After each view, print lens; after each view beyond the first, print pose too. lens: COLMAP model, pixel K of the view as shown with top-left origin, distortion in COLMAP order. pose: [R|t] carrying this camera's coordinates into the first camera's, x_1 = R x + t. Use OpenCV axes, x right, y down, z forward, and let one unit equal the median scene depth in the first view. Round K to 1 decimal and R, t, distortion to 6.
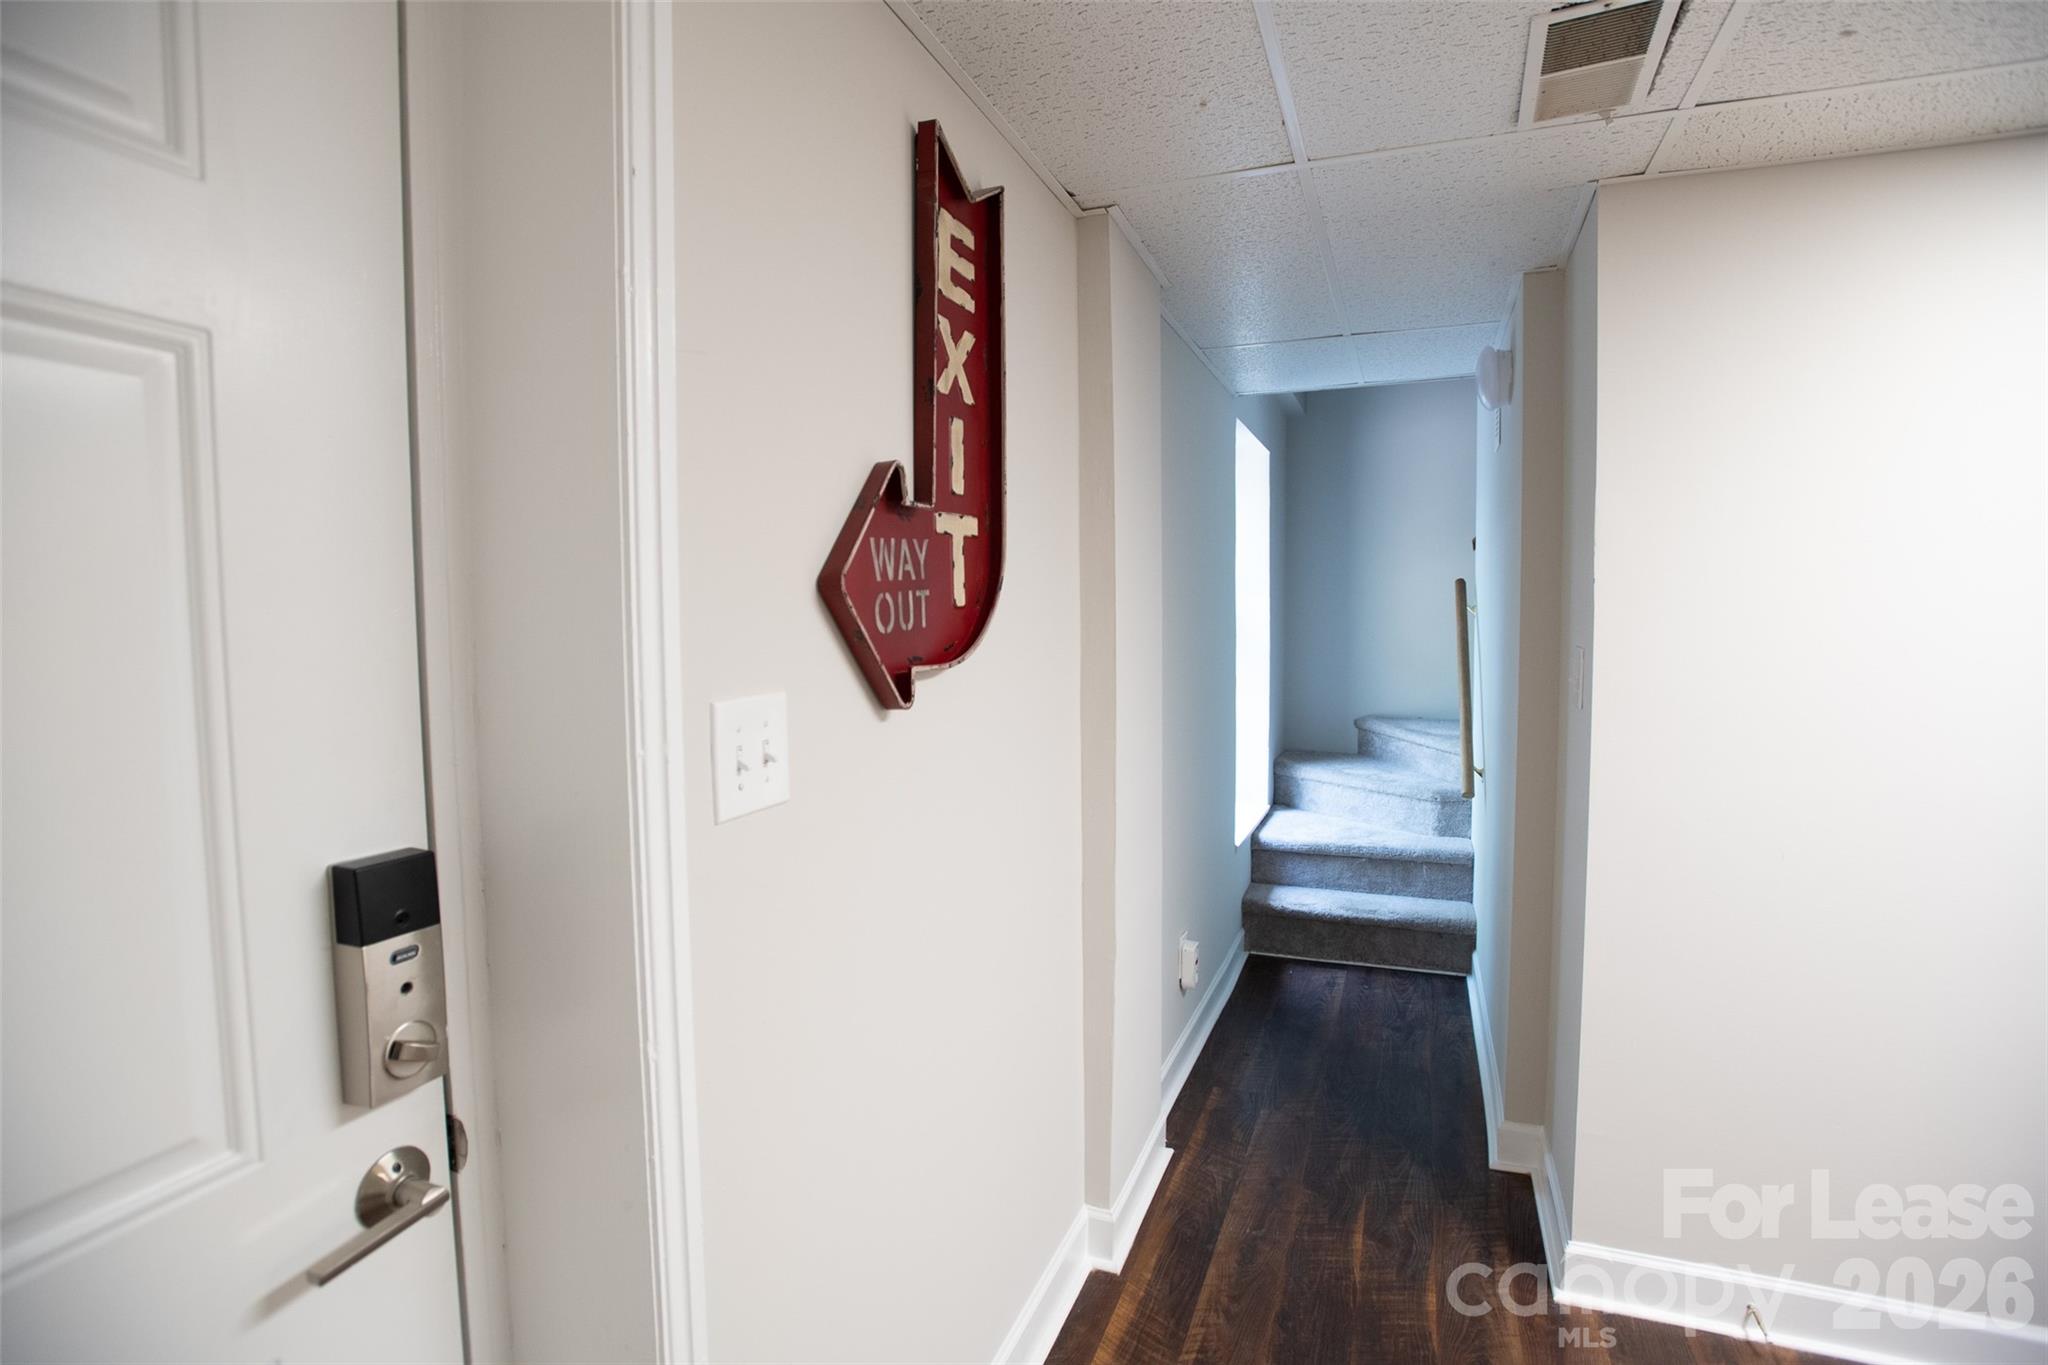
lens RADIAL K [[1017.5, 0, 1024.0], [0, 1017.5, 682.5], [0, 0, 1]] dist [-0.003745, 0.000678]
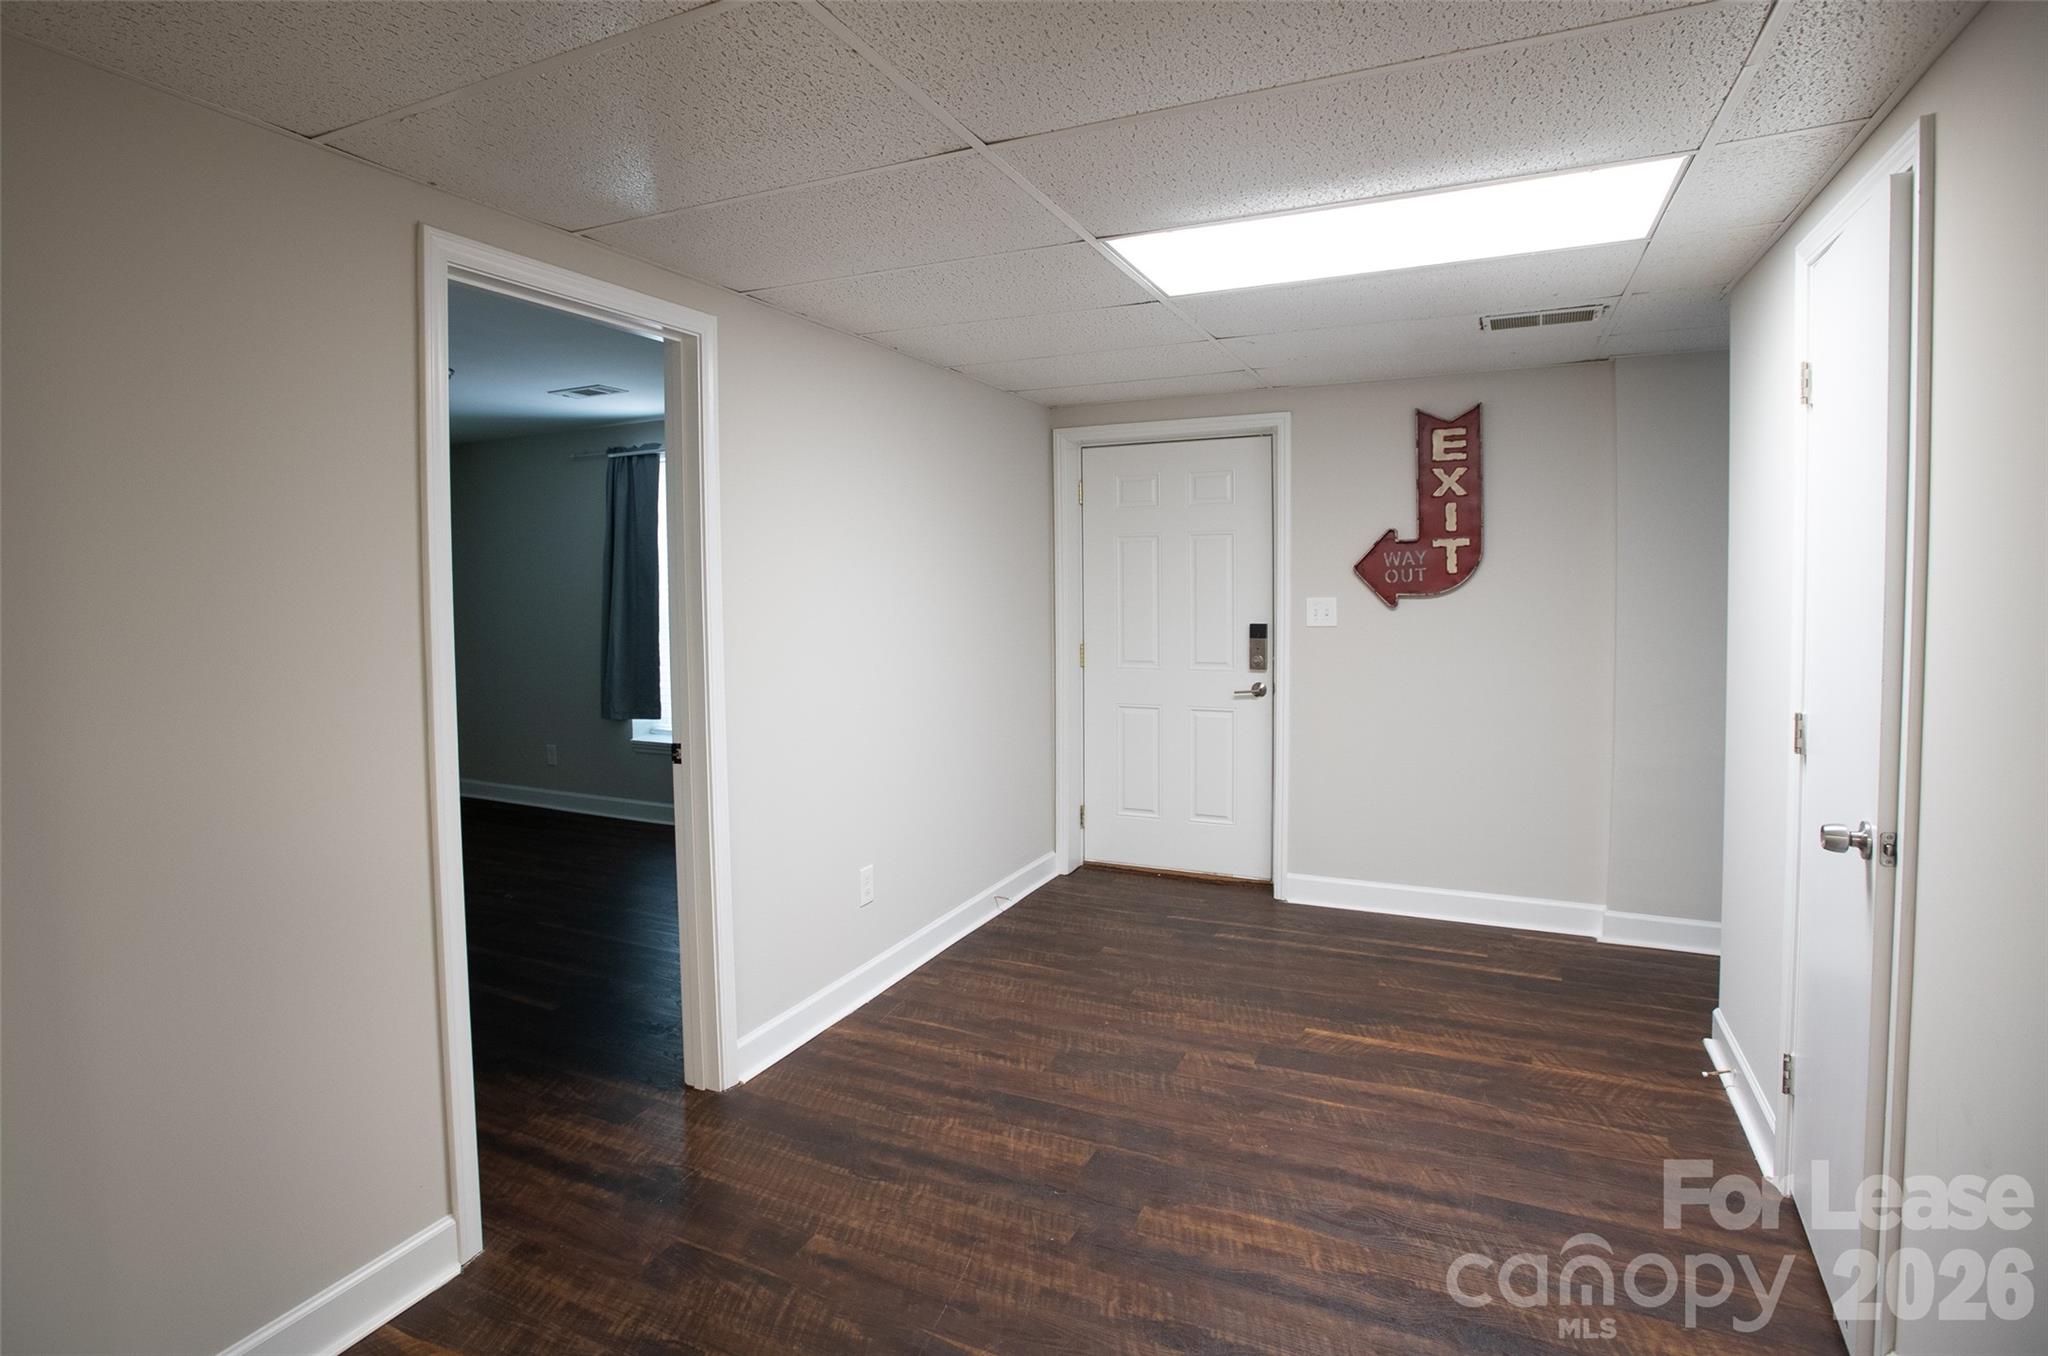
lens RADIAL K [[1017.5, 0, 1024.0], [0, 1017.5, 678.0], [0, 0, 1]] dist [-0.003745, 0.000678]
pose [[-0.088860, 0.098128, -0.991199, 2.806292], [-0.060141, 0.992791, 0.103677, -0.013328], [0.994227, 0.068825, -0.082317, 0.146054]]
